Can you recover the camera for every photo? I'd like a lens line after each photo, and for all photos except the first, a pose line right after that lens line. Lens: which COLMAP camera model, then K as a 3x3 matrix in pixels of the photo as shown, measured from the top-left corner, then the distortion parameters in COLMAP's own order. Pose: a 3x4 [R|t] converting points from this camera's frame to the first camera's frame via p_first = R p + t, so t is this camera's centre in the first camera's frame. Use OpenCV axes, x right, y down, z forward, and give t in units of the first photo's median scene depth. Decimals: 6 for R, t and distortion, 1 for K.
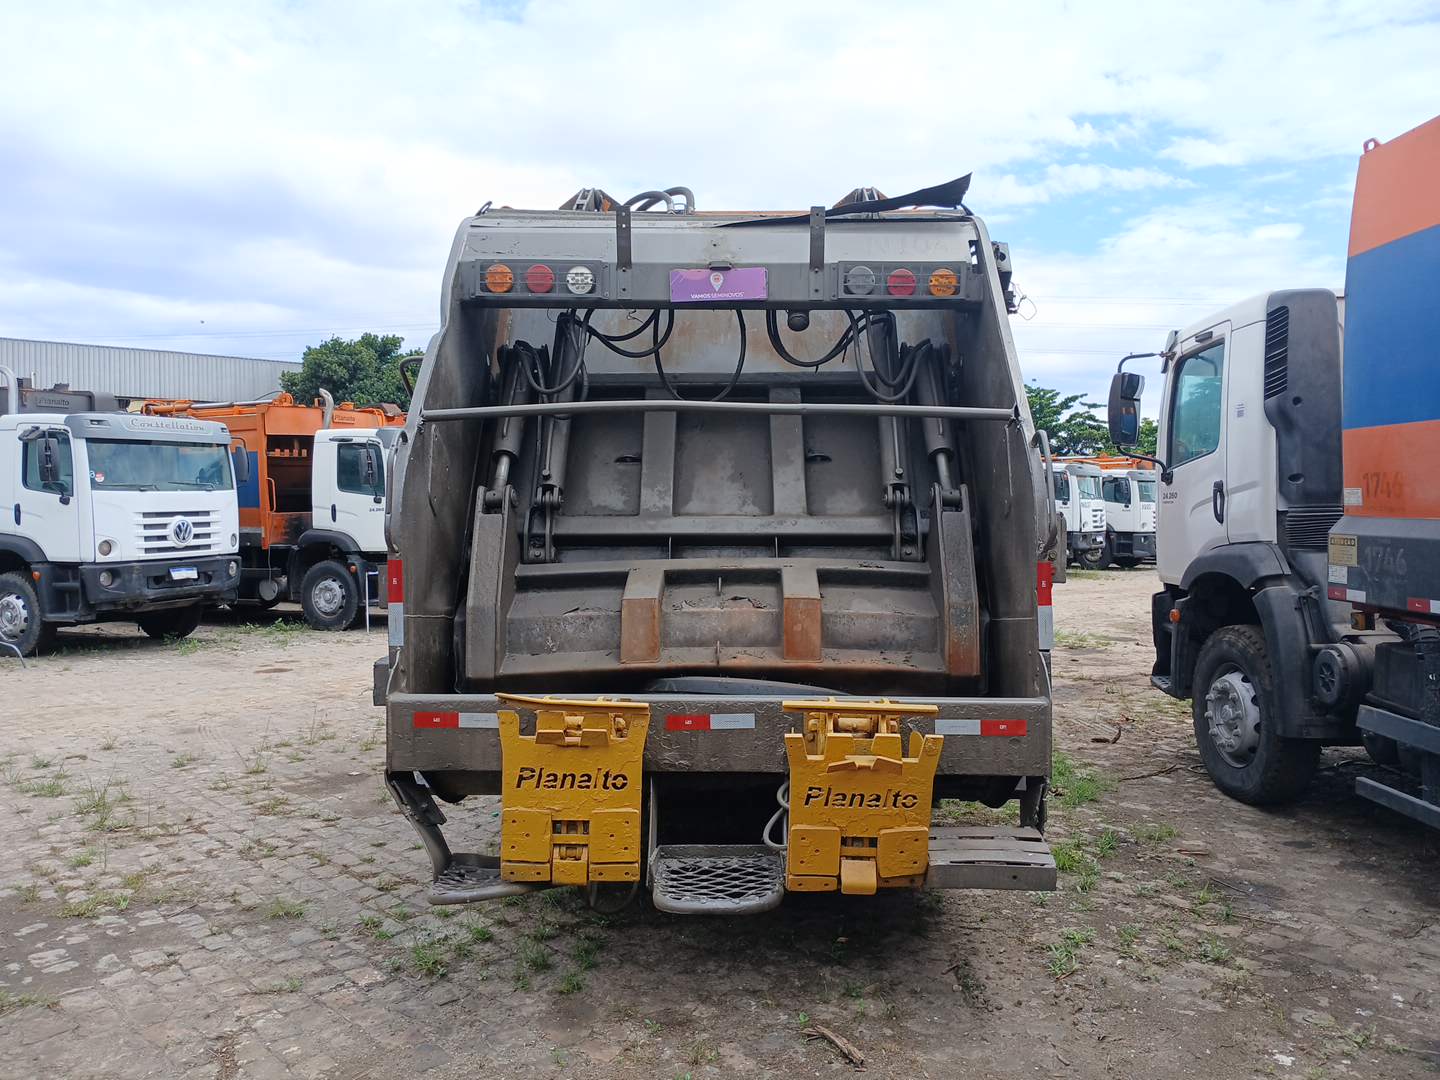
lens RADIAL K [[1090.5, 0, 720.0], [0, 1090.5, 540.0], [0, 0, 1]] dist [0.094689, -0.168218]
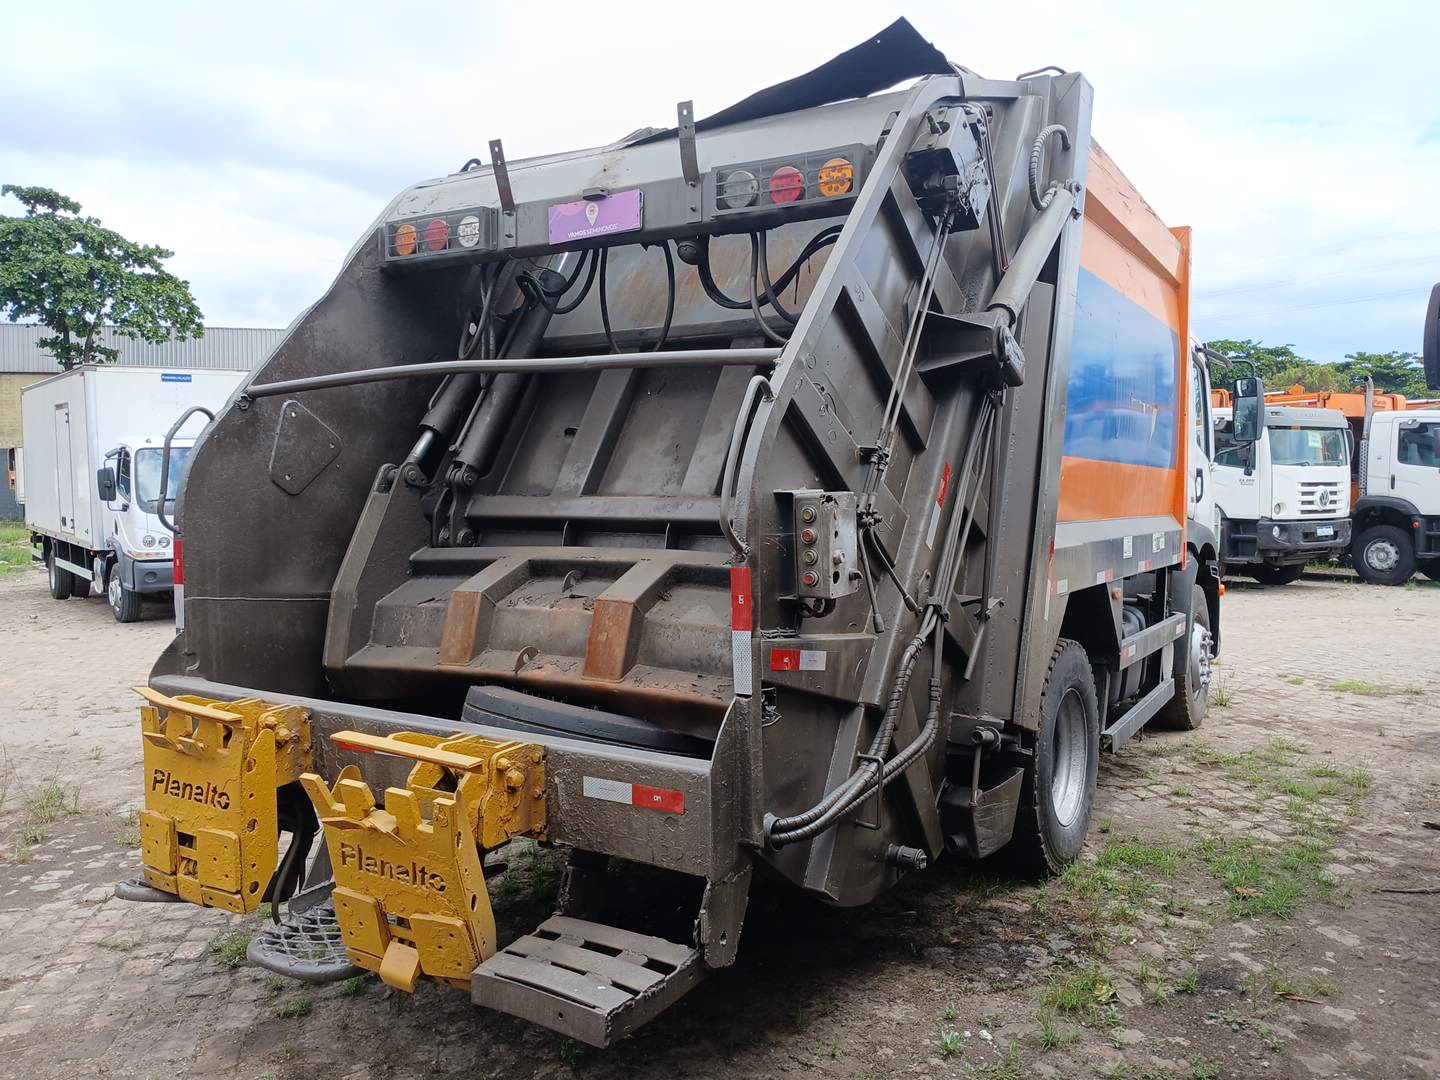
lens RADIAL K [[1097.2, 0, 720.0], [0, 1097.2, 540.0], [0, 0, 1]] dist [0.075580, -0.169782]
pose [[0.861419, 0.024343, -0.507312, 0.513355], [-0.013346, 0.999591, 0.025302, -0.011475], [0.507720, -0.015025, 0.861391, 0.326719]]
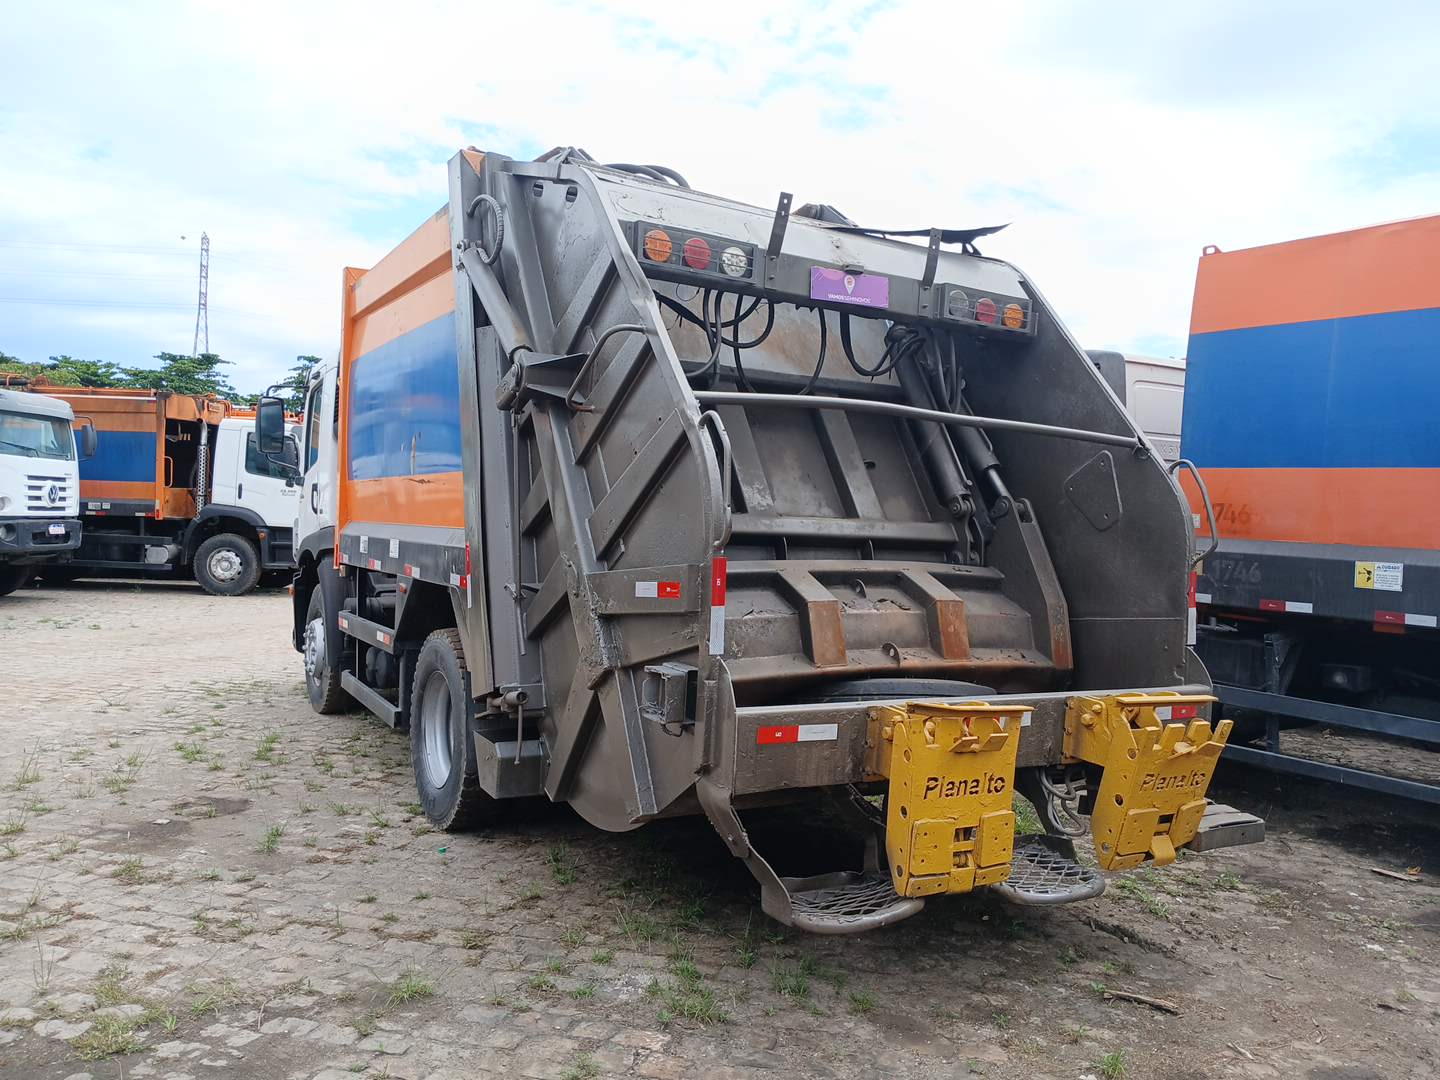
lens RADIAL K [[1090.5, 0, 720.0], [0, 1090.5, 540.0], [0, 0, 1]] dist [0.094689, -0.168218]
pose [[0.853058, 0.028252, 0.521051, -0.623691], [-0.030351, 0.999529, -0.004505, 0.006156], [-0.520933, -0.011972, 0.853514, 0.202193]]
